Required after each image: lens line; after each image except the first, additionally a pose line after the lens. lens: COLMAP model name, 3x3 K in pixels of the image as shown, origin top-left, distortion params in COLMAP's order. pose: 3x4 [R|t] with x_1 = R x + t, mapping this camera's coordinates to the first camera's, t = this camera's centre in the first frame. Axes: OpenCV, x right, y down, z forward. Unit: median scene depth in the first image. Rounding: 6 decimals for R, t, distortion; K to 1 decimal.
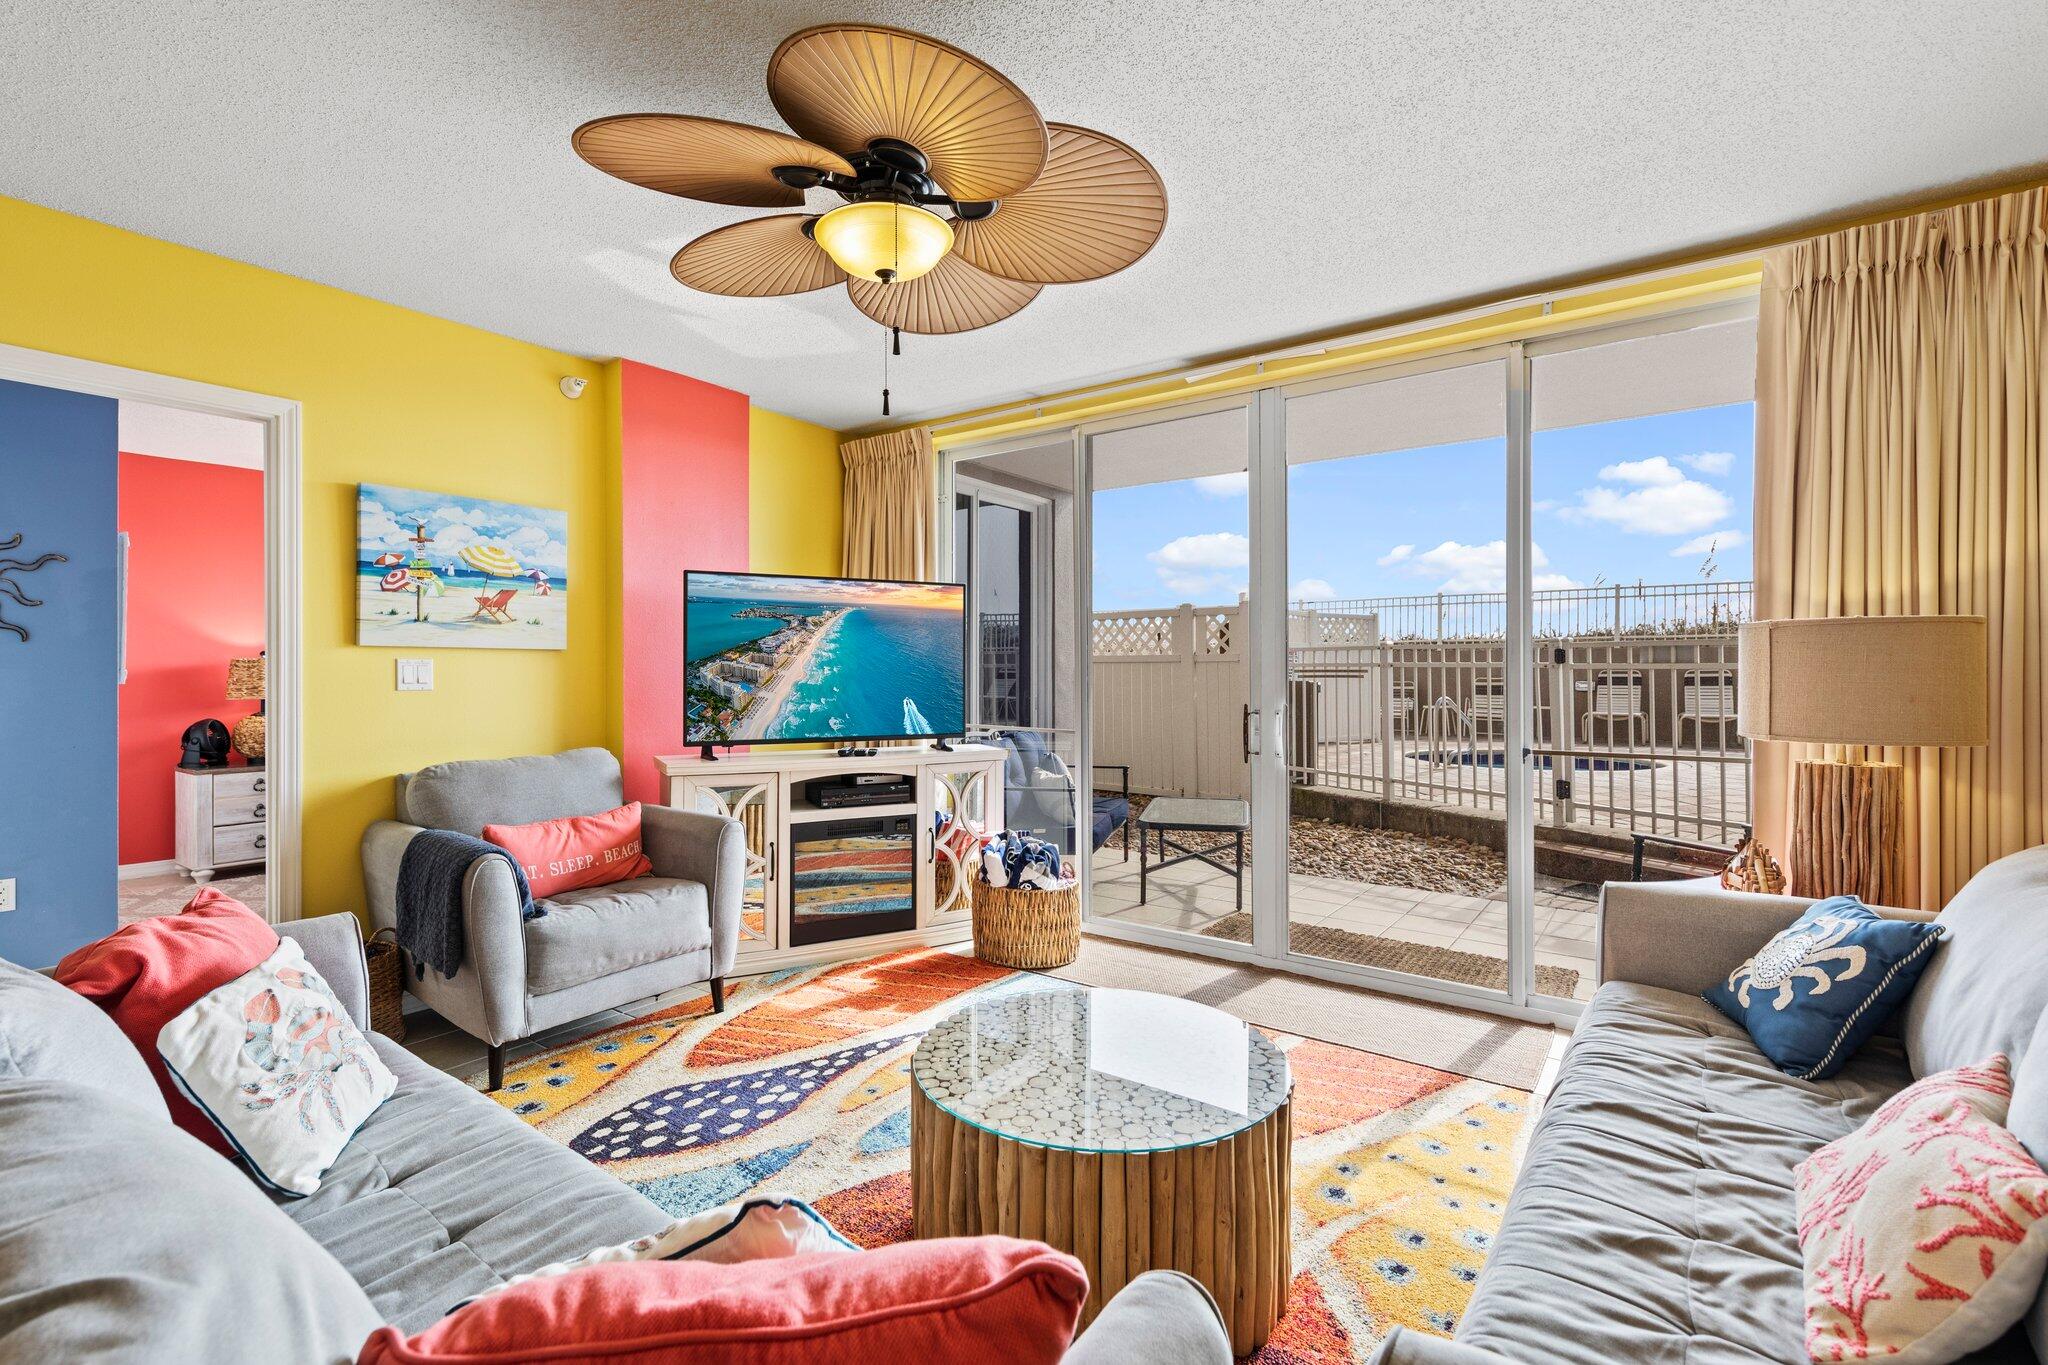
lens RADIAL K [[911.9, 0, 1002.6], [0, 911.9, 671.9], [0, 0, 1]] dist [0.001138, 0.000111]
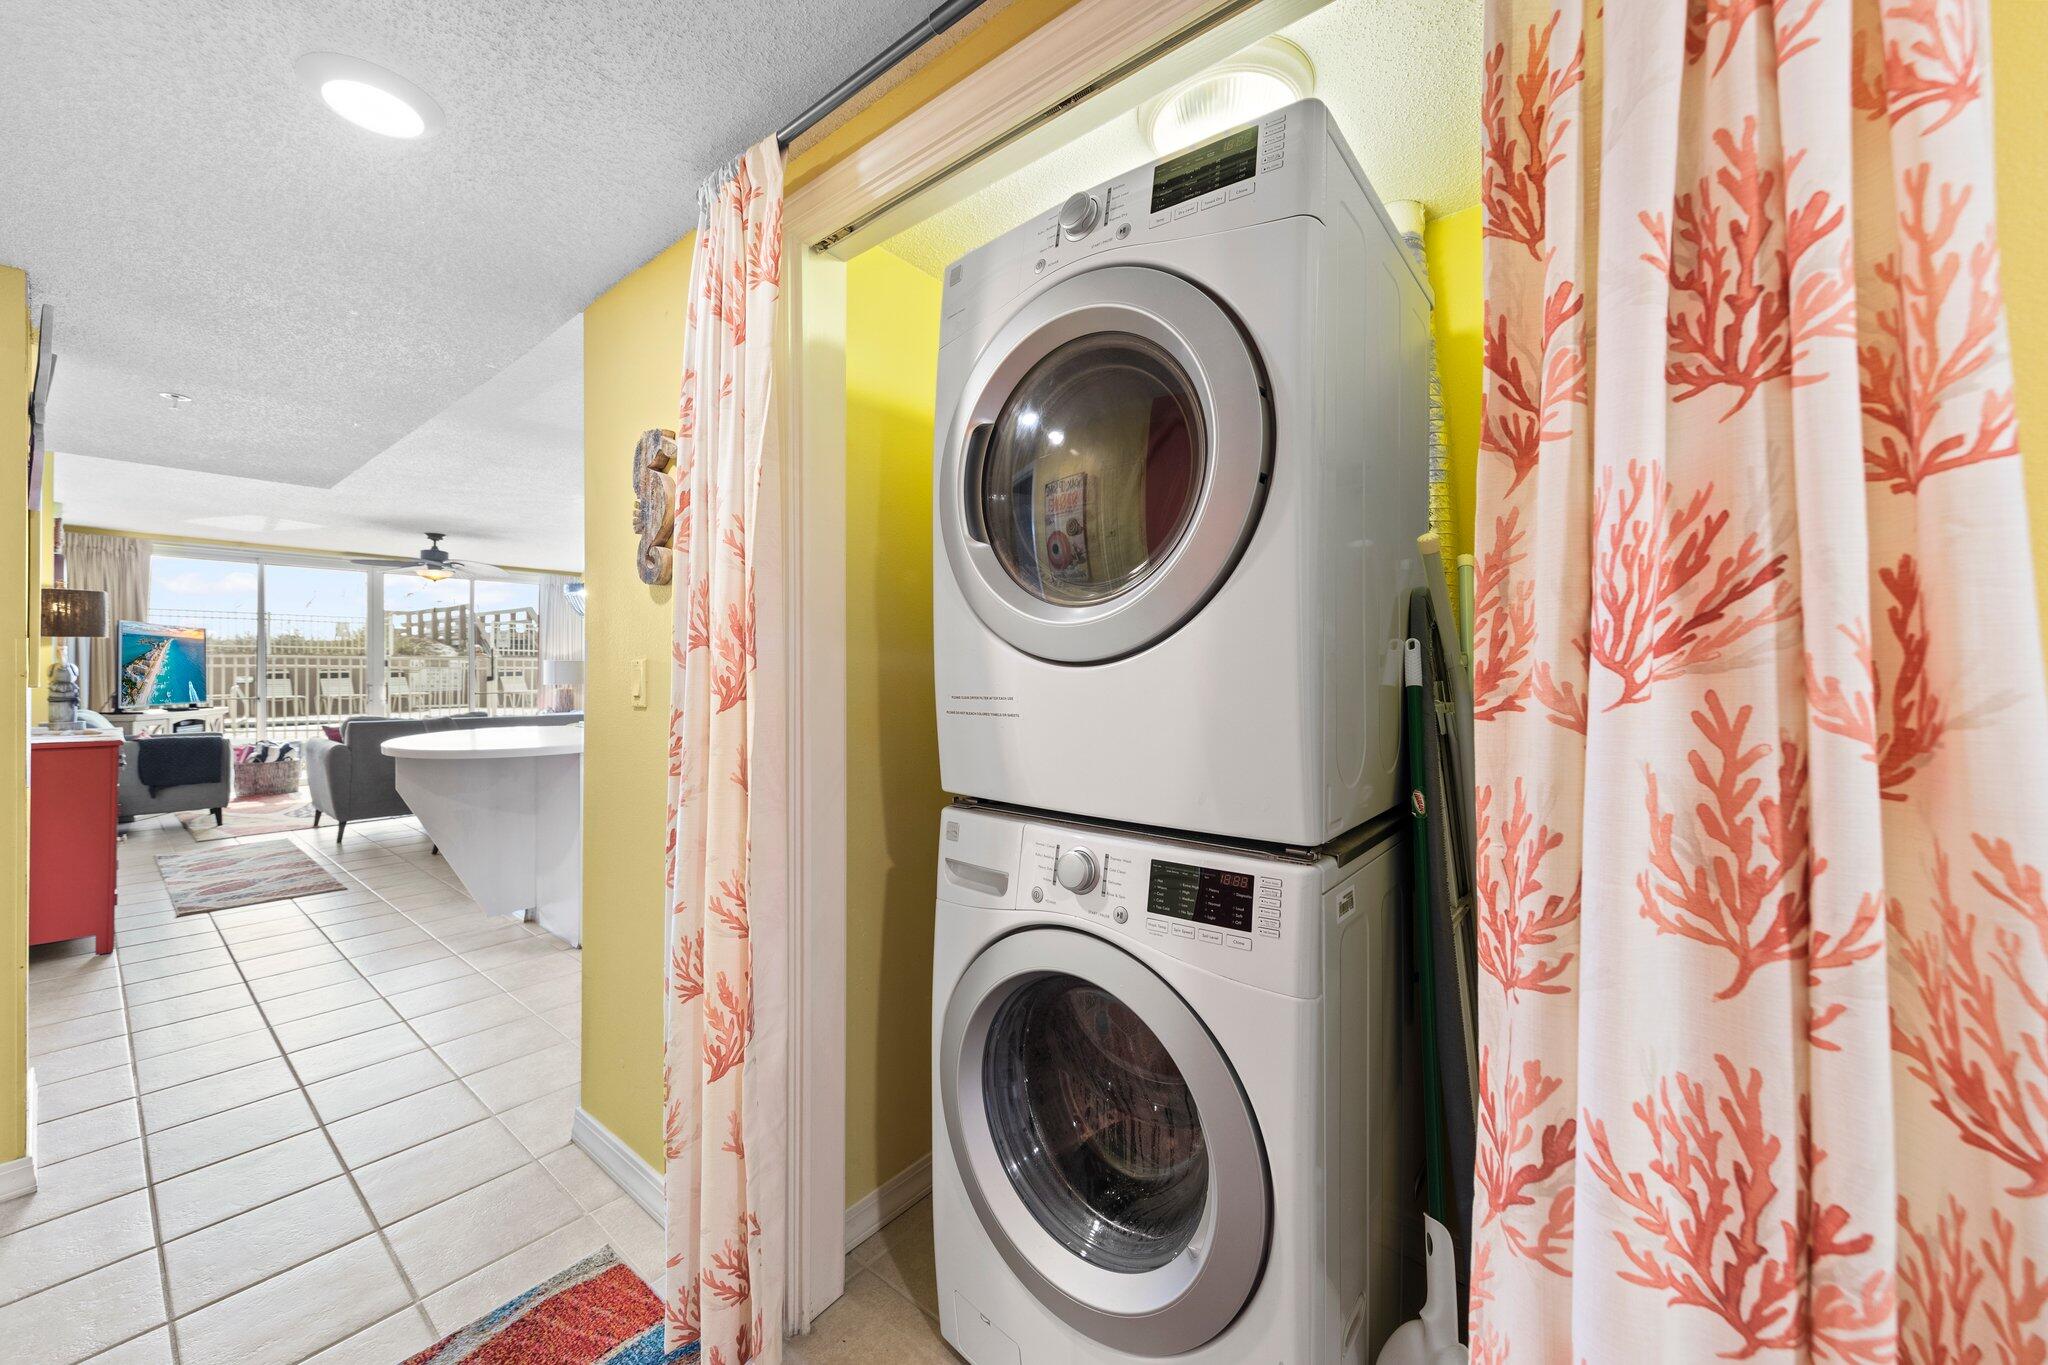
lens RADIAL K [[724.6, 0, 1005.7], [0, 724.6, 678.9], [0, 0, 1]] dist [-0.001780, -0.000029]
pose [[0.038578, -0.010281, 0.999203, -1.776721], [-0.003791, 0.999938, 0.010435, -0.004422], [-0.999248, -0.004190, 0.038537, -0.957171]]
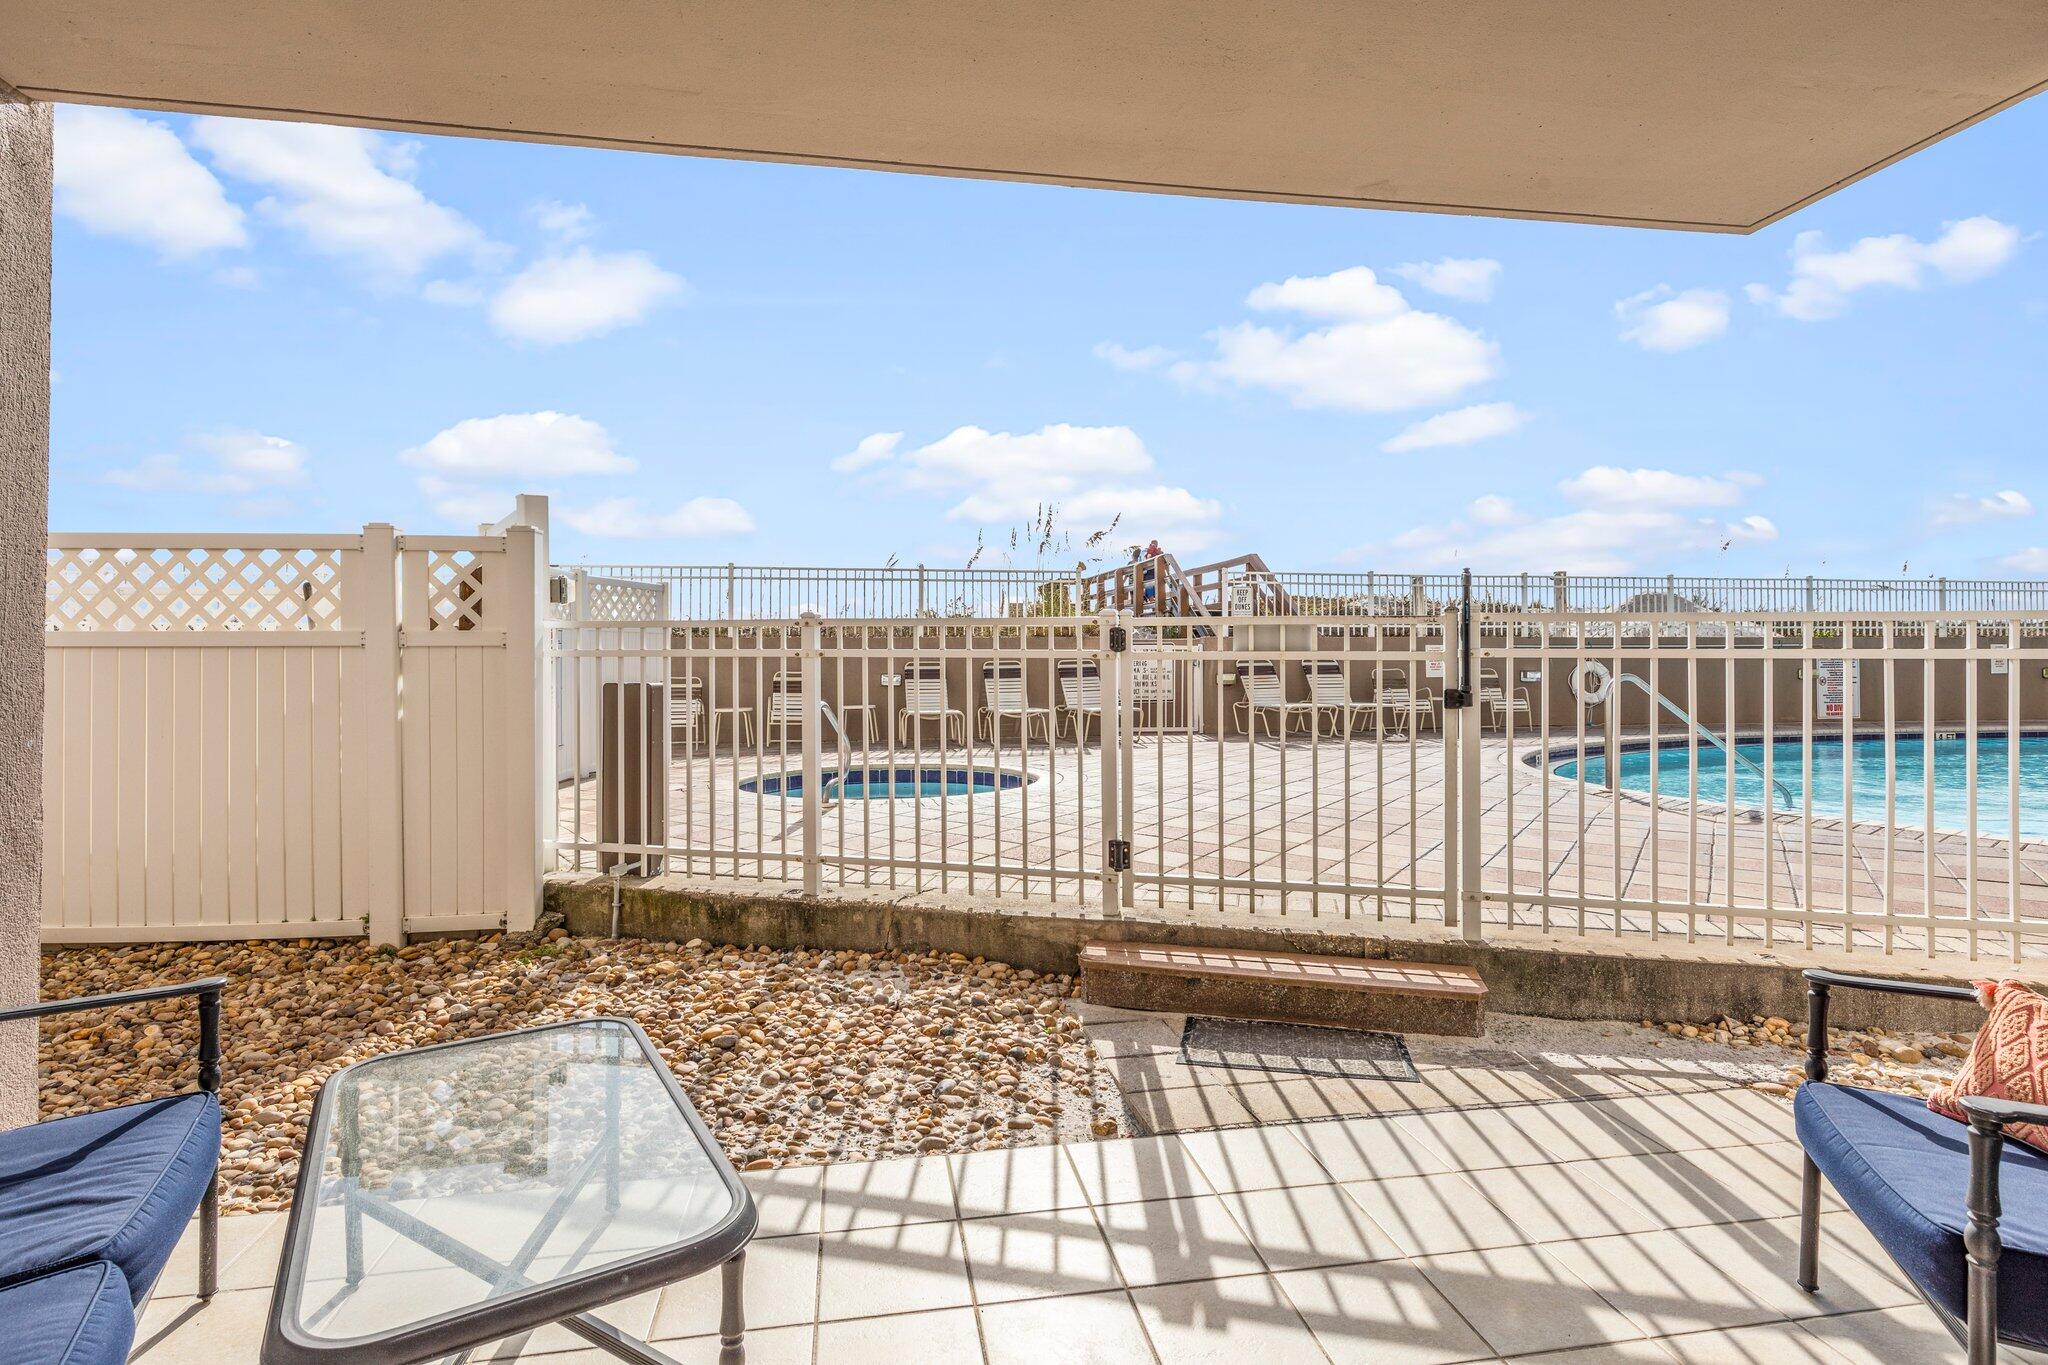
lens RADIAL K [[1020.5, 0, 1032.3], [0, 1020.5, 645.5], [0, 0, 1]] dist [0.021666, 0.000491]
pose [[0.693092, 0.009287, 0.720790, 0.119283], [0.004083, 0.999850, -0.016809, -0.002362], [-0.720838, 0.014593, 0.692950, 0.897442]]
